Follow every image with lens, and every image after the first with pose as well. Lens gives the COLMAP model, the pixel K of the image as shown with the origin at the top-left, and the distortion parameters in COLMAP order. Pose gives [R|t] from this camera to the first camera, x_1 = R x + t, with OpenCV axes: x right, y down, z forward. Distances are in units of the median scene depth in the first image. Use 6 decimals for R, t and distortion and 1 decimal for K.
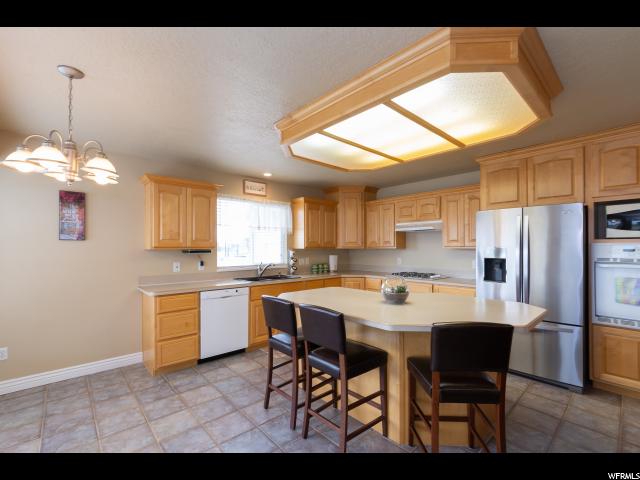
lens RADIAL K [[284.6, 0, 318.4], [0, 284.6, 245.4], [0, 0, 1]] dist [0.001253, 0.000120]
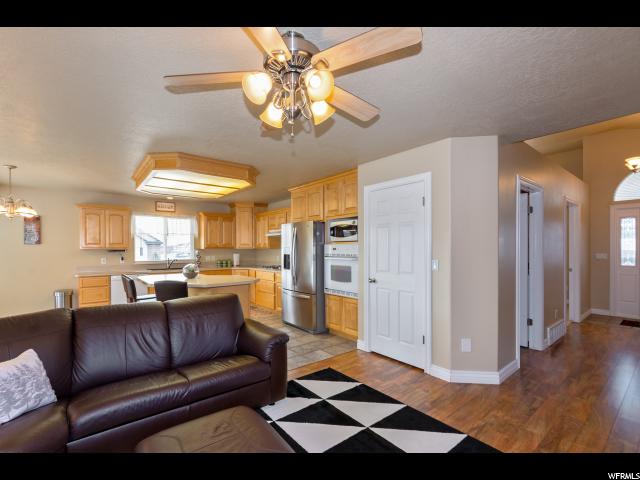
lens RADIAL K [[291.4, 0, 319.2], [0, 291.4, 249.1], [0, 0, 1]] dist [-0.002180, -0.000216]
pose [[0.998336, -0.003516, -0.057559, 0.754521], [0.004238, 0.999914, 0.012435, -0.002566], [0.057510, -0.012658, 0.998265, -0.505426]]
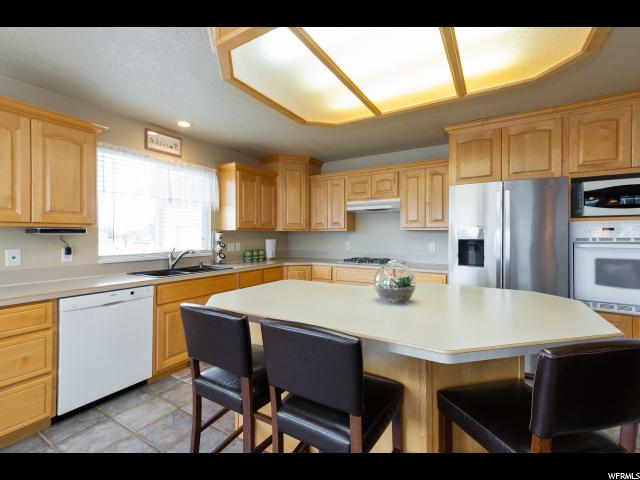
lens RADIAL K [[283.8, 0, 321.7], [0, 283.8, 234.5], [0, 0, 1]] dist [0.014066, -0.000095]
pose [[0.957290, 0.002369, 0.289119, -0.062221], [-0.003748, 0.999984, 0.004214, 0.023617], [-0.289104, -0.005118, 0.957284, 0.249681]]
